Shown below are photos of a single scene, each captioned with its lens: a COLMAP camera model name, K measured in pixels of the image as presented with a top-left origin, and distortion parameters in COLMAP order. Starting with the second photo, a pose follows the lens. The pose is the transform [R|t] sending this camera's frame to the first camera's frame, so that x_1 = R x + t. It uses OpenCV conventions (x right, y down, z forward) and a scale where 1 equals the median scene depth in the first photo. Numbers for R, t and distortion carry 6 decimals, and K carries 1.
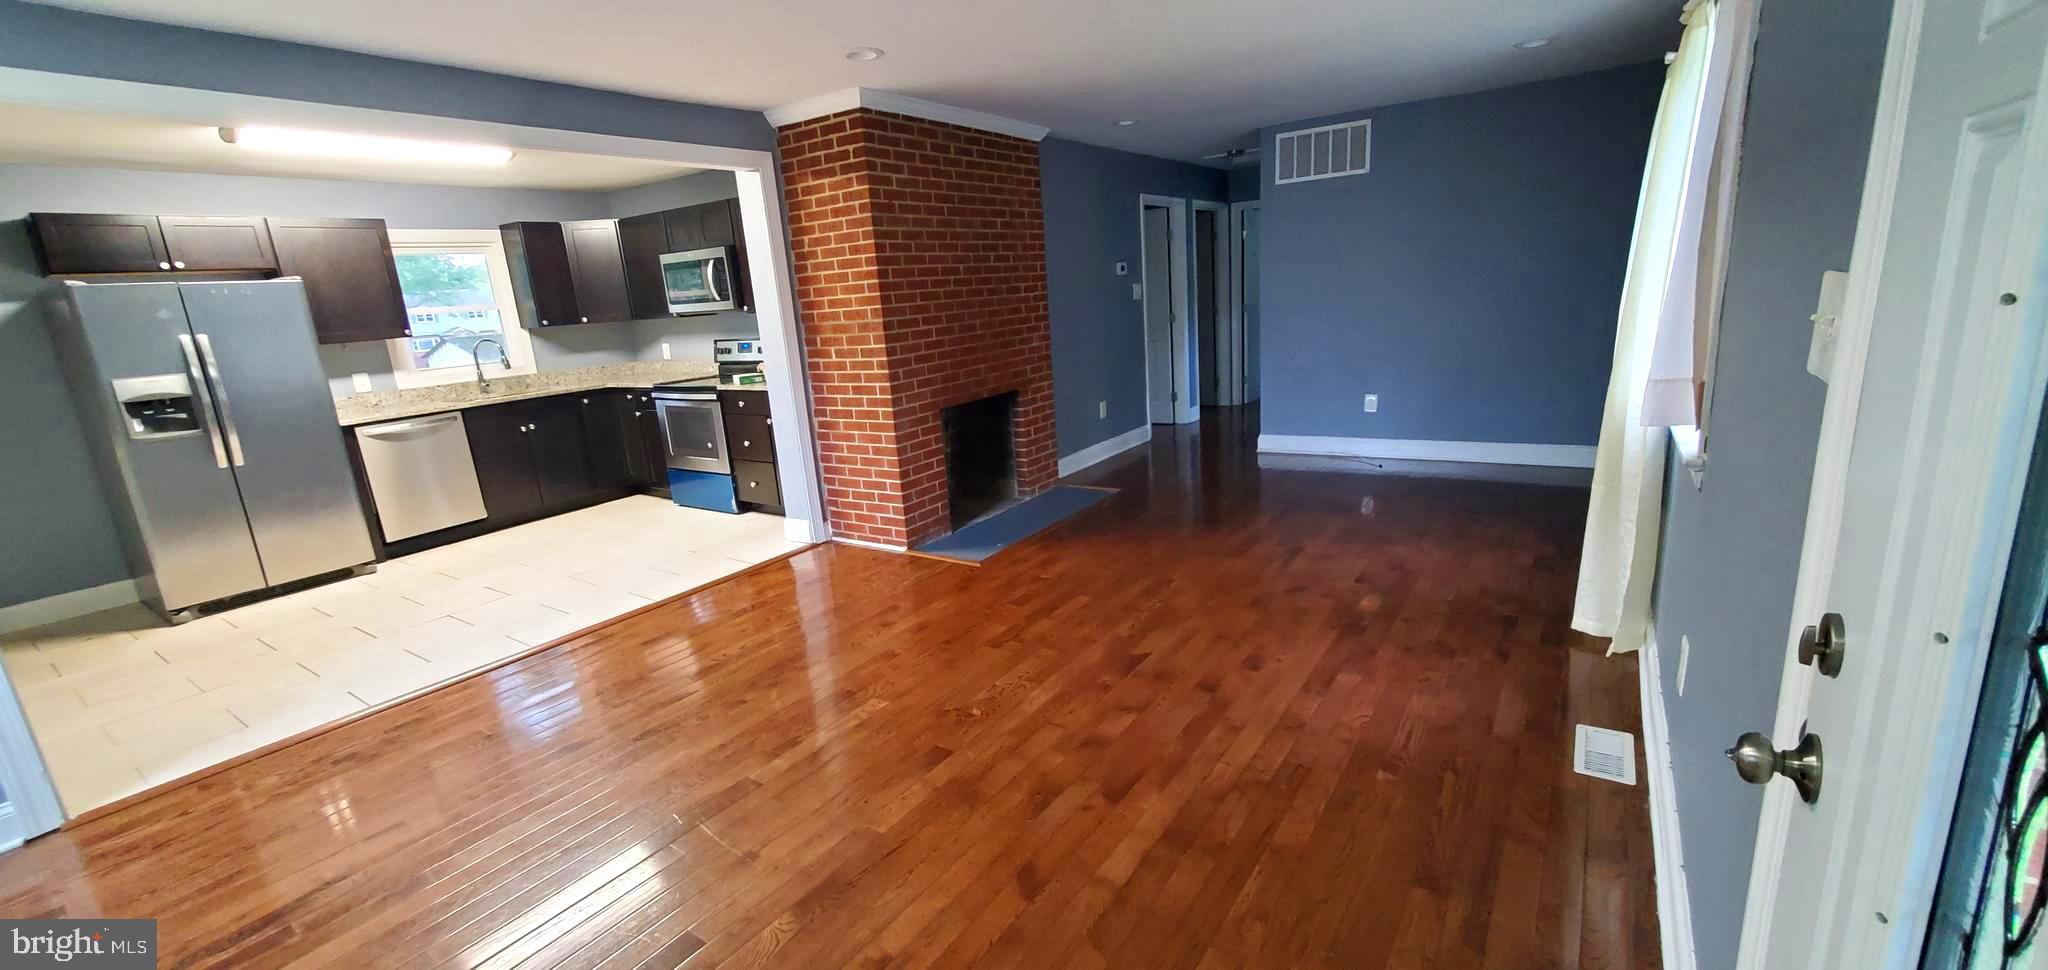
lens RADIAL K [[820.4, 0, 1020.1], [0, 820.4, 488.3], [0, 0, 1]] dist [0.003077, -0.002800]
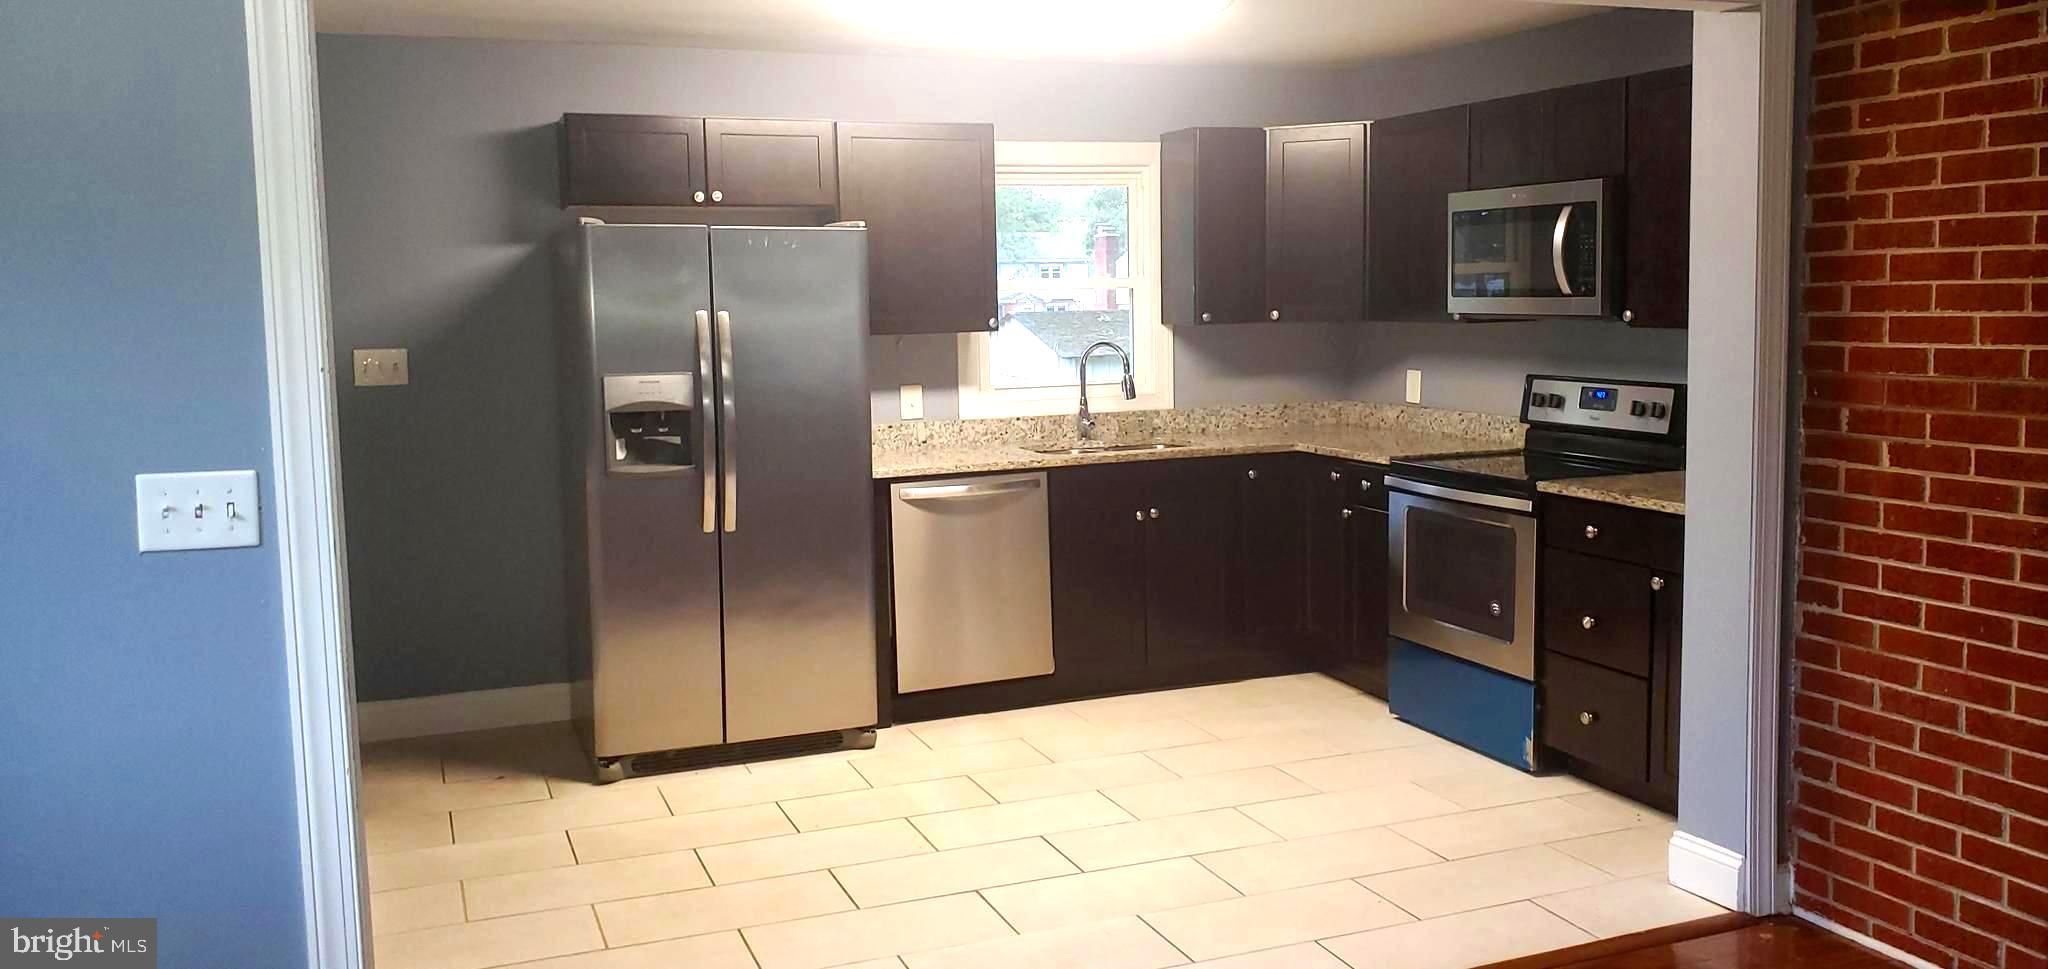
lens RADIAL K [[1605.0, 0, 1022.1], [0, 1605.0, 448.1], [0, 0, 1]] dist [0.049450, -0.029115]
pose [[0.828603, 0.109065, -0.549110, -0.140997], [-0.170881, 0.983304, -0.062553, -0.047054], [0.533120, 0.145664, 0.833406, 0.133449]]
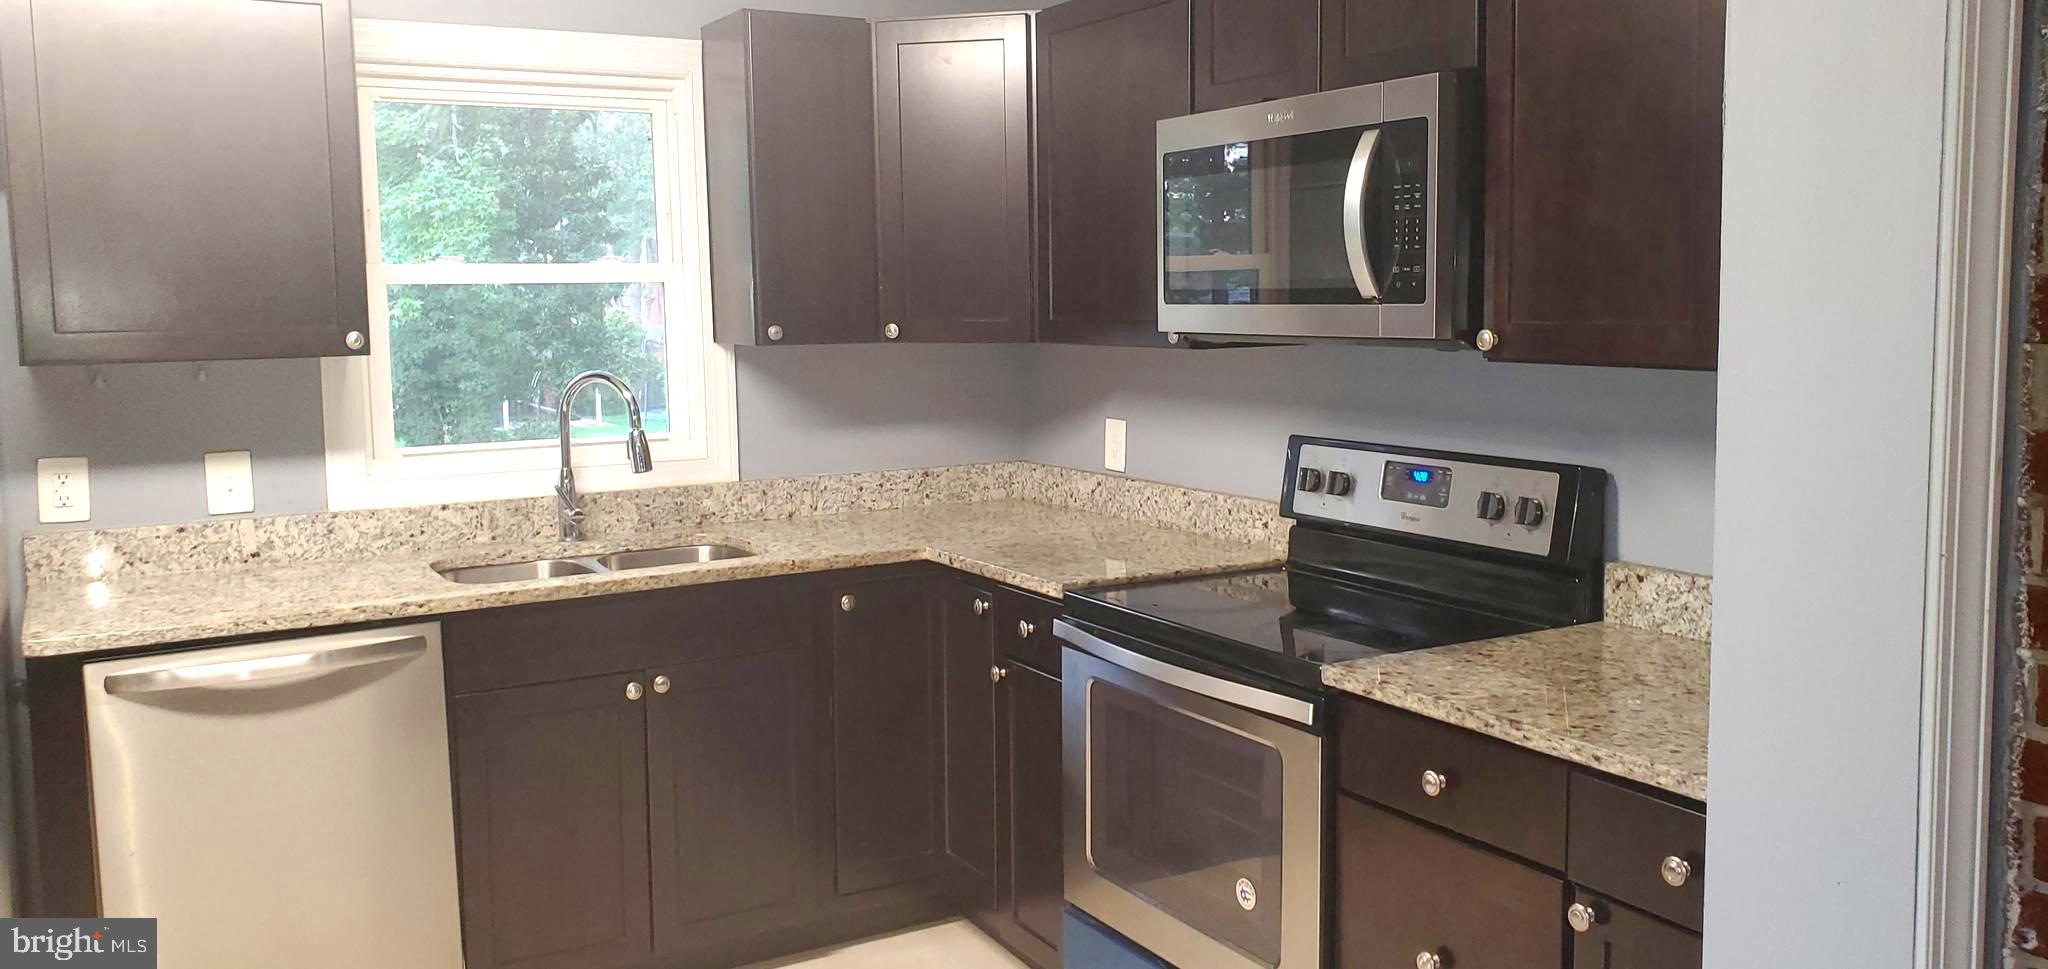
lens RADIAL K [[1605.0, 0, 1023.9], [0, 1605.0, 447.4], [0, 0, 1]] dist [0.049450, -0.029115]
pose [[0.903650, 0.099843, -0.416471, -0.307909], [-0.151759, 0.983996, -0.093385, -0.152060], [0.400482, 0.147591, 0.904340, 0.645999]]
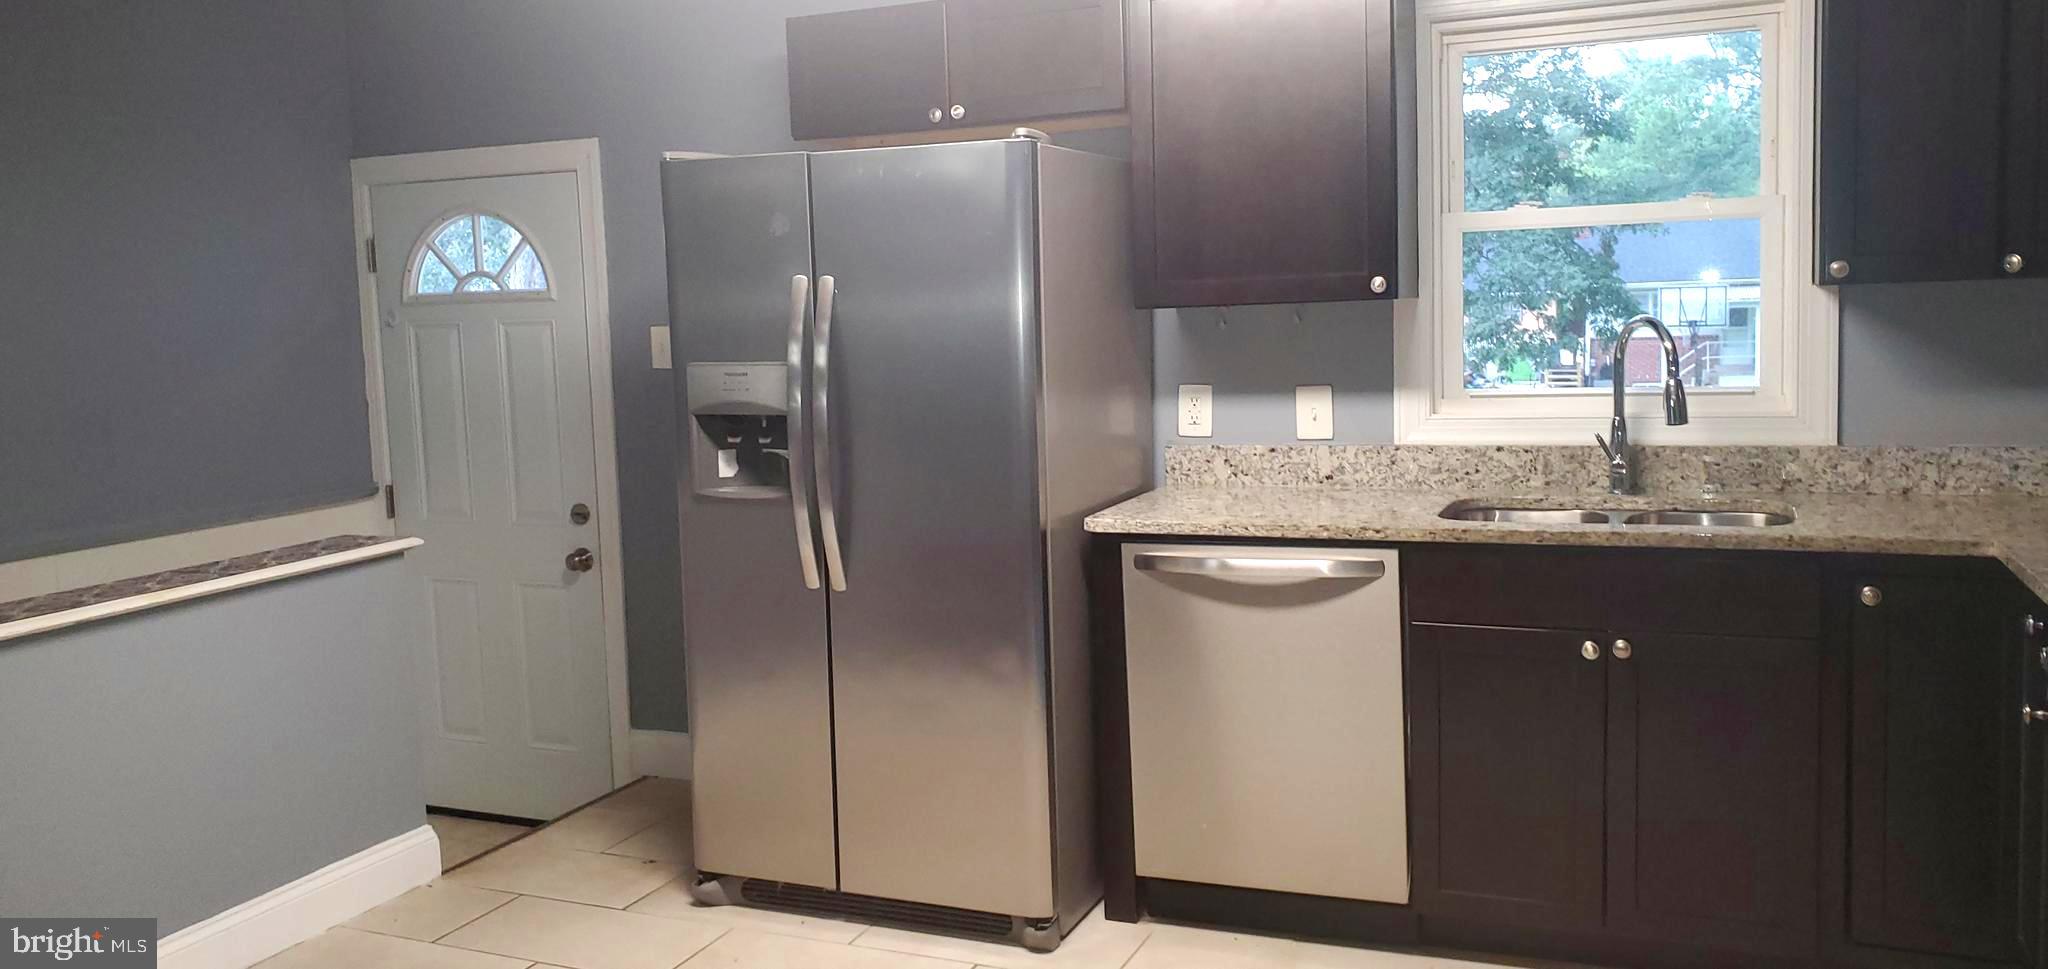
lens RADIAL K [[1605.0, 0, 1007.4], [0, 1605.0, 432.5], [0, 0, 1]] dist [0.049450, -0.029115]
pose [[0.196070, 0.144729, -0.969851, -0.157398], [-0.213959, 0.971532, 0.101725, -0.190974], [0.956963, 0.187563, 0.221454, 0.831672]]
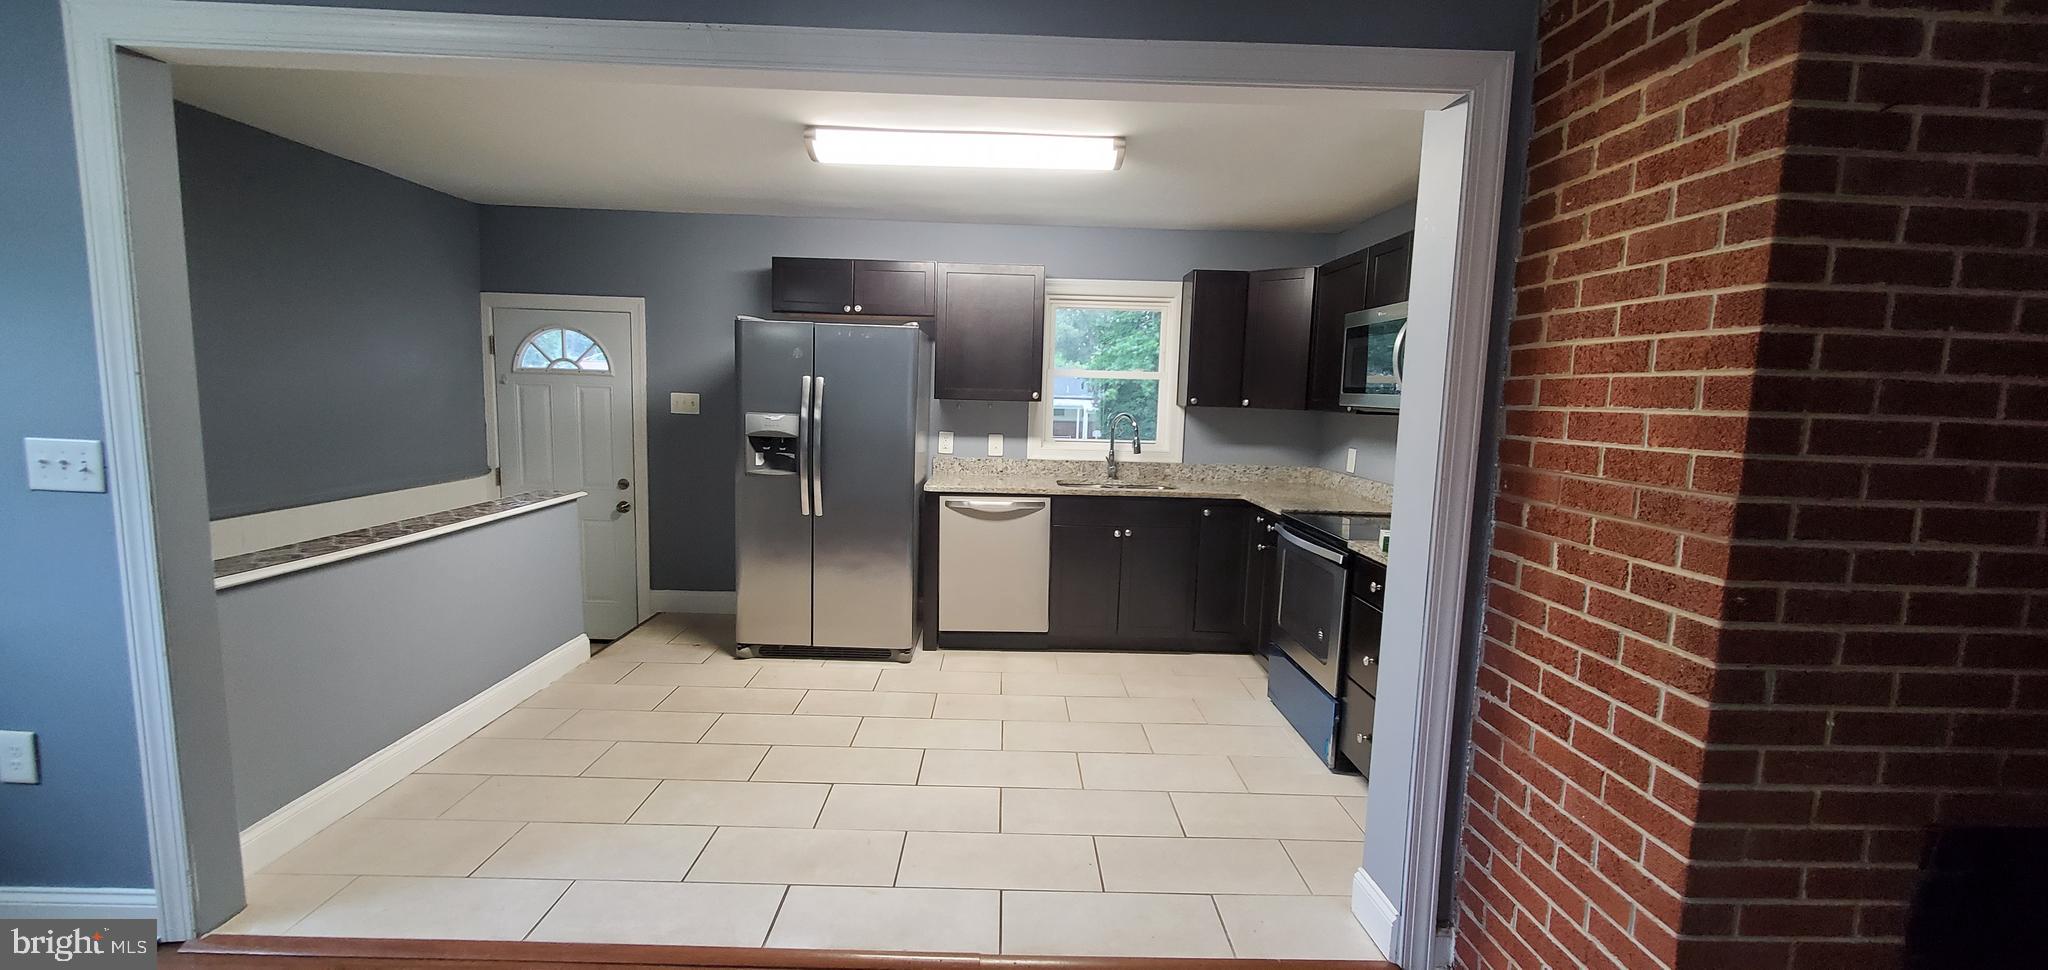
lens RADIAL K [[820.4, 0, 1014.2], [0, 820.4, 487.3], [0, 0, 1]] dist [0.003077, -0.002800]
pose [[0.571595, 0.182551, -0.799971, -0.073334], [-0.262510, 0.964382, 0.032501, -0.138448], [0.777411, 0.191423, 0.599157, 0.566683]]
